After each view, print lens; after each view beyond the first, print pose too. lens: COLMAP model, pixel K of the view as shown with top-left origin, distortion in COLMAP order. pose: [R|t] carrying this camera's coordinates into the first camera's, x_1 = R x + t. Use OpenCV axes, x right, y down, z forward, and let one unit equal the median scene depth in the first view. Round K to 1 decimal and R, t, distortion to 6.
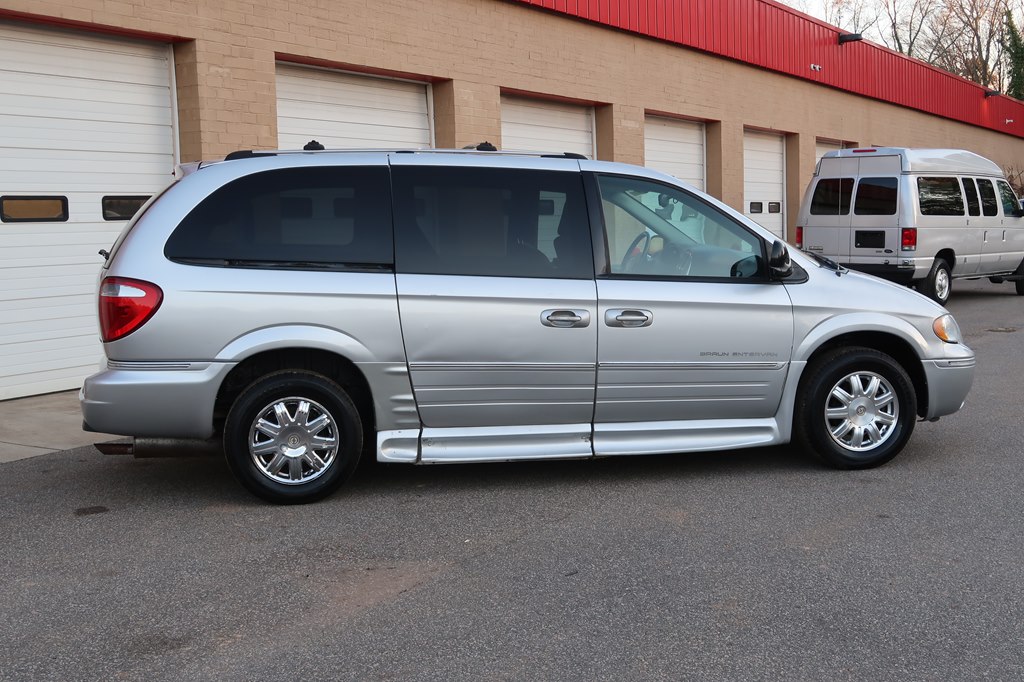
lens RADIAL K [[1227.6, 0, 510.9], [0, 1227.6, 341.7], [0, 0, 1]] dist [-0.002713, 0.017639]
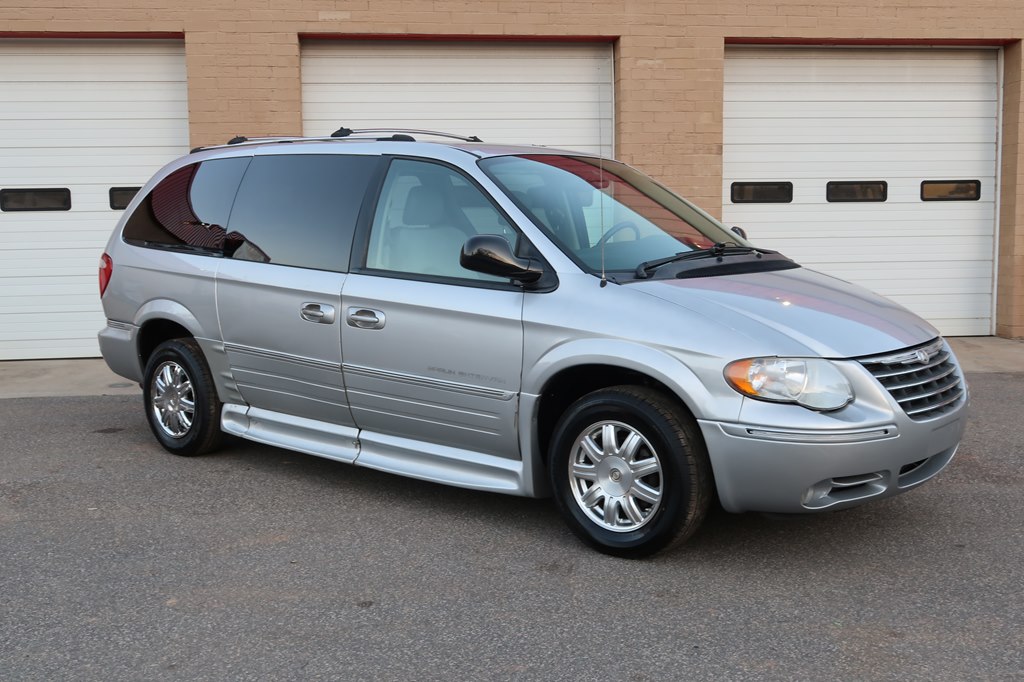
lens RADIAL K [[1089.8, 0, 510.8], [0, 1089.8, 339.4], [0, 0, 1]] dist [0.011378, 0.009959]
pose [[0.622280, 0.097882, -0.776651, 0.766462], [-0.077956, 0.994968, 0.062936, -0.061082], [0.778904, 0.021381, 0.626779, 0.572401]]
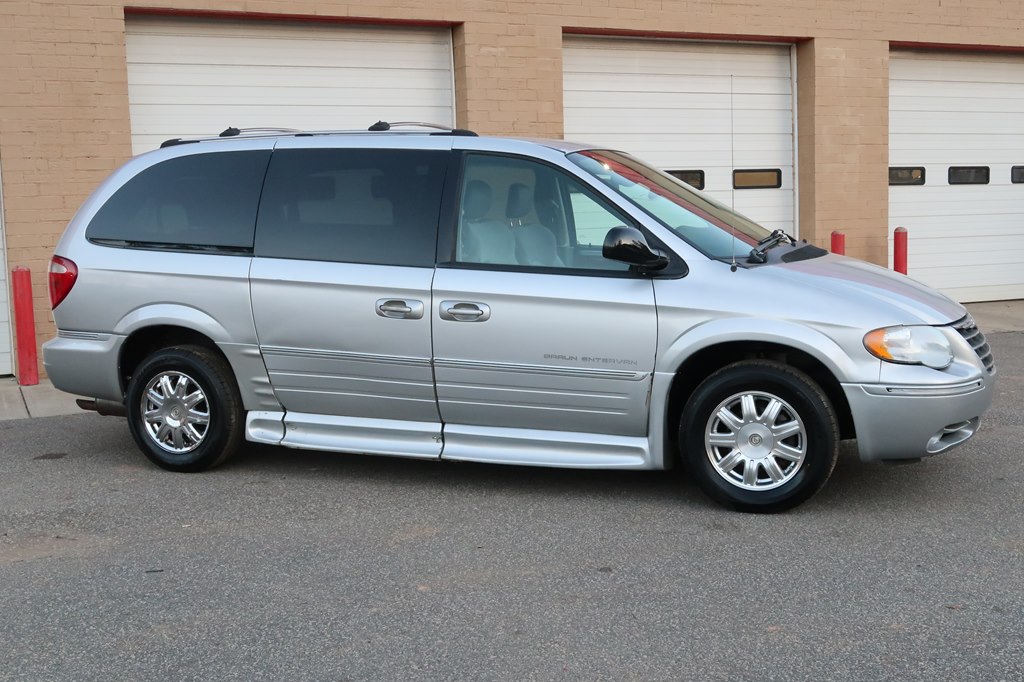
lens RADIAL K [[1227.6, 0, 510.9], [0, 1227.6, 341.7], [0, 0, 1]] dist [-0.002713, 0.017639]
pose [[0.839048, 0.059888, -0.540752, 0.605152], [-0.045224, 0.998161, 0.040374, -0.034493], [0.542175, -0.009421, 0.840213, 0.250344]]
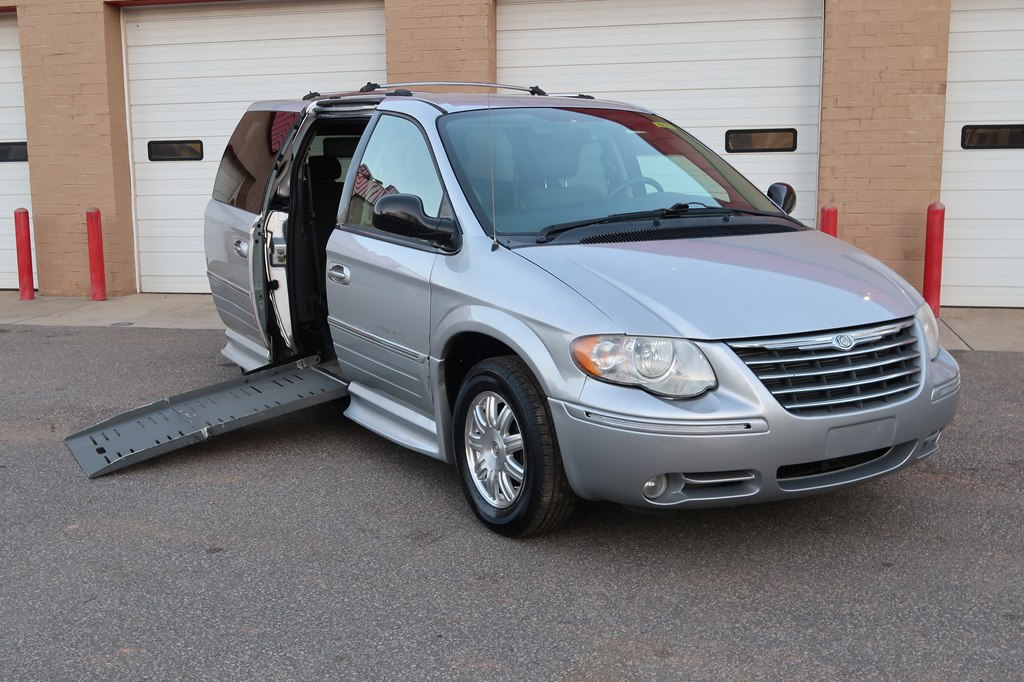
lens RADIAL K [[1095.7, 0, 512.1], [0, 1095.7, 338.3], [0, 0, 1]] dist [0.001157, 0.000912]
pose [[0.321472, 0.164514, -0.932519, 0.887409], [-0.088638, 0.985696, 0.143339, -0.097816], [0.942761, 0.036577, 0.331456, 0.835683]]
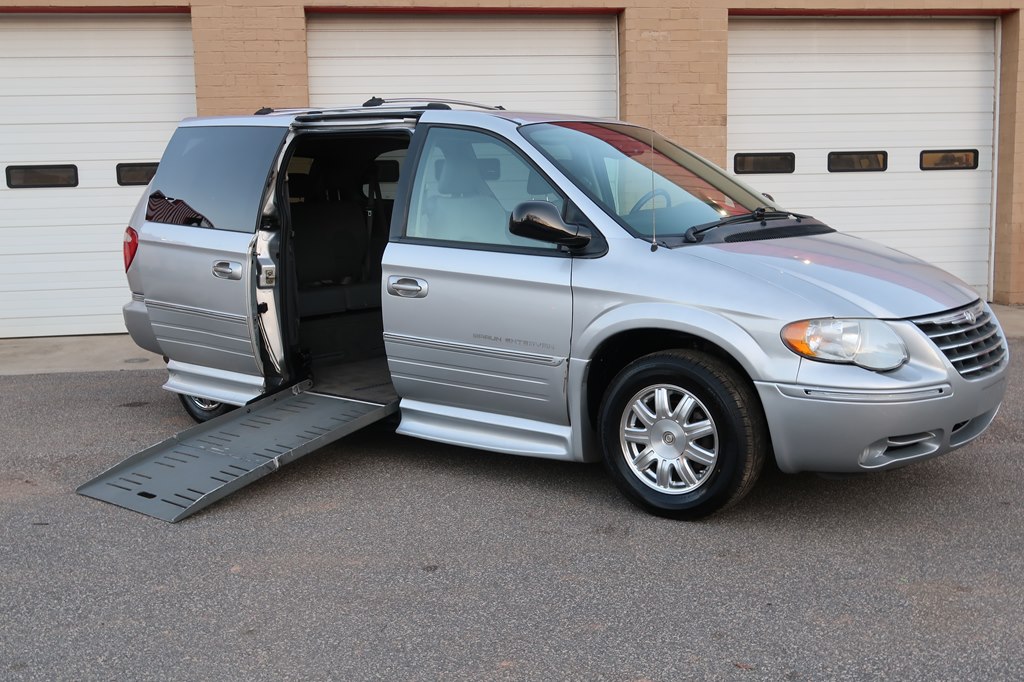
lens RADIAL K [[1074.9, 0, 510.7], [0, 1074.9, 339.8], [0, 0, 1]] dist [0.013238, 0.002436]
pose [[0.638399, 0.107716, -0.762131, 0.733001], [-0.067812, 0.994180, 0.083710, -0.050594], [0.766713, -0.001759, 0.641988, 0.542069]]
